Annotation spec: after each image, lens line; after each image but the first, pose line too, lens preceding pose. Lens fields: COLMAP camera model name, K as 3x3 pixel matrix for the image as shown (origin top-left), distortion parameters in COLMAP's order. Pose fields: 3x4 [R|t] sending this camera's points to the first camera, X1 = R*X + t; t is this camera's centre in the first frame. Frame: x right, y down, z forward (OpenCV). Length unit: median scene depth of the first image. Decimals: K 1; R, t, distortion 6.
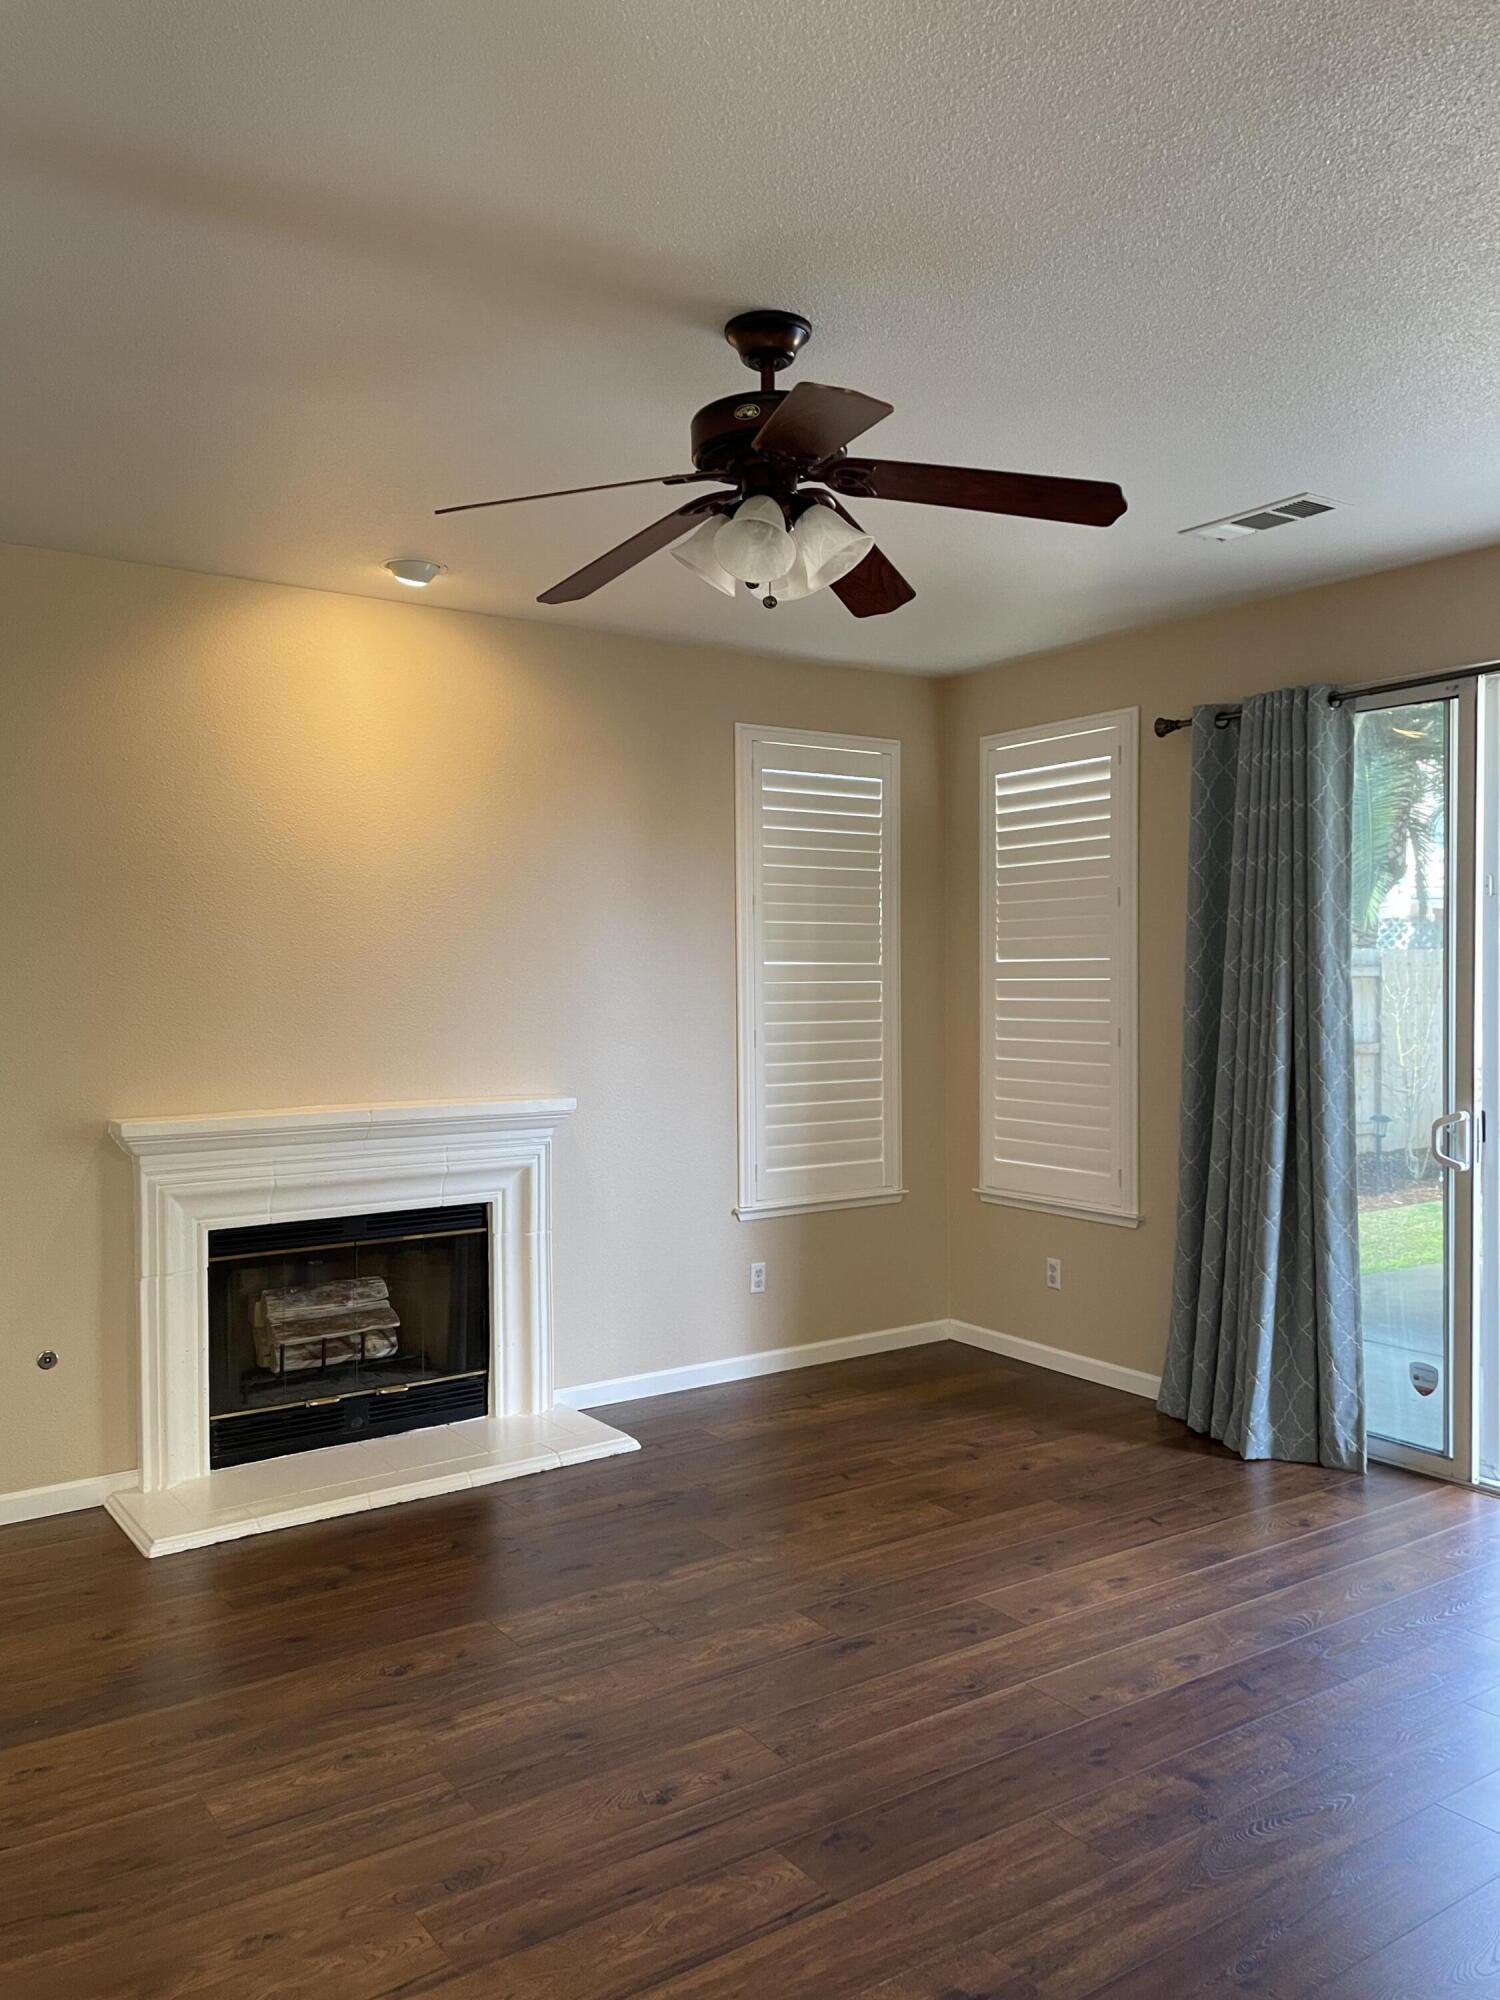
lens RADIAL K [[1510.3, 0, 754.2], [0, 1510.3, 994.6], [0, 0, 1]] dist [0.000411, -0.003444]
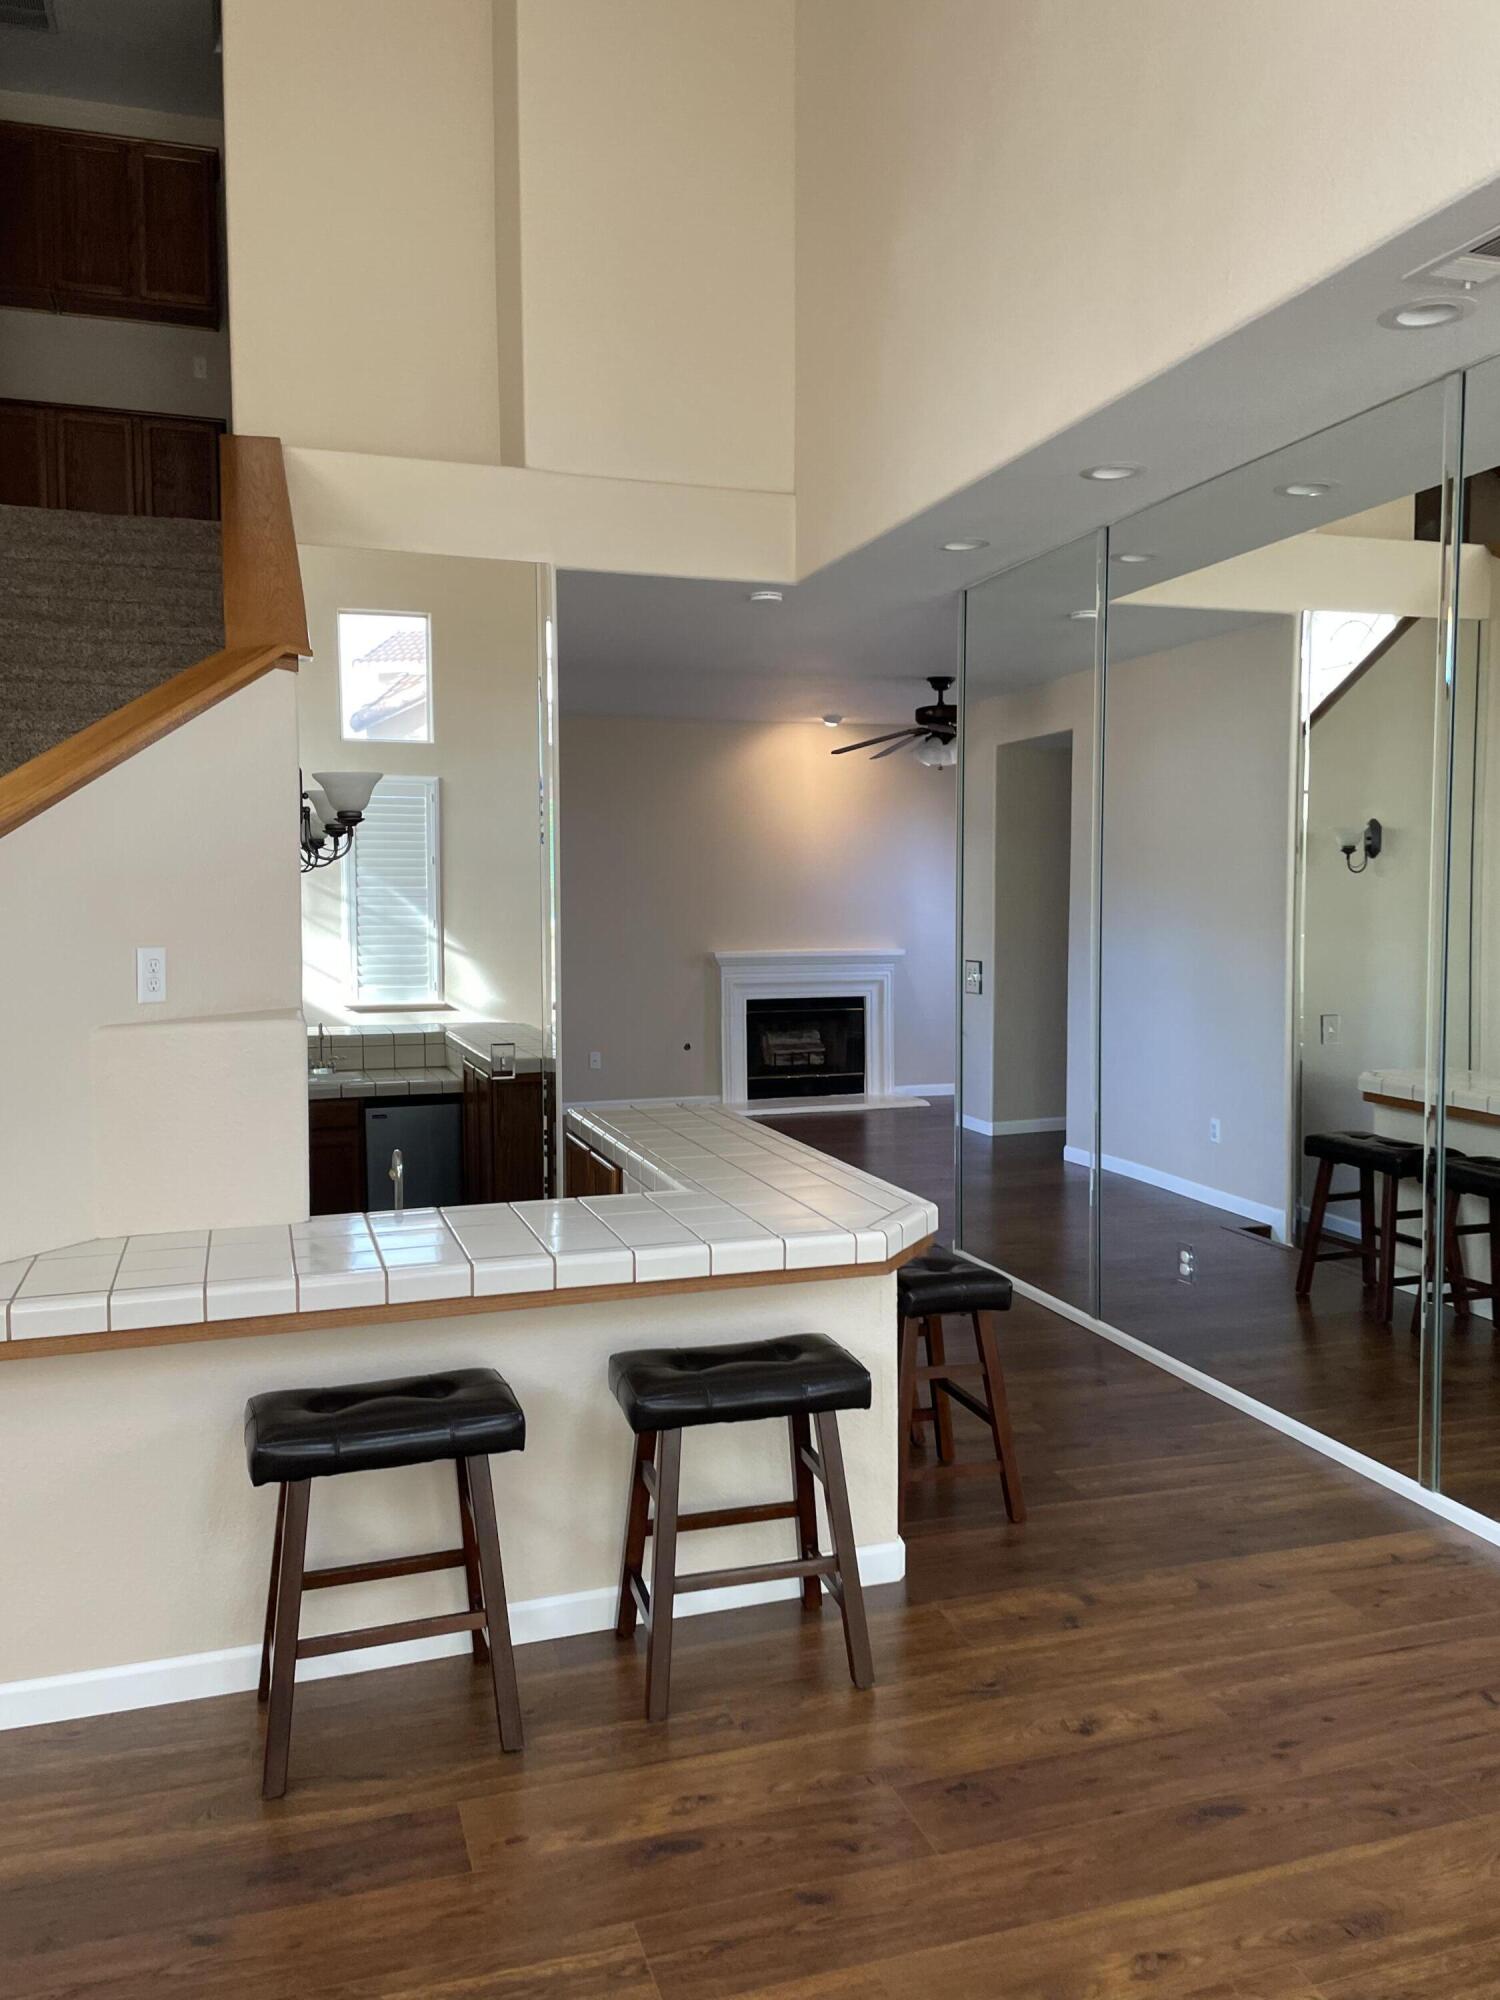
lens RADIAL K [[1510.3, 0, 749.7], [0, 1510.3, 1001.7], [0, 0, 1]] dist [0.000411, -0.003444]
pose [[0.960613, 0.017721, -0.277325, 0.282371], [-0.007265, 0.999225, 0.038684, 0.062068], [0.277796, -0.035146, 0.959997, -1.196437]]
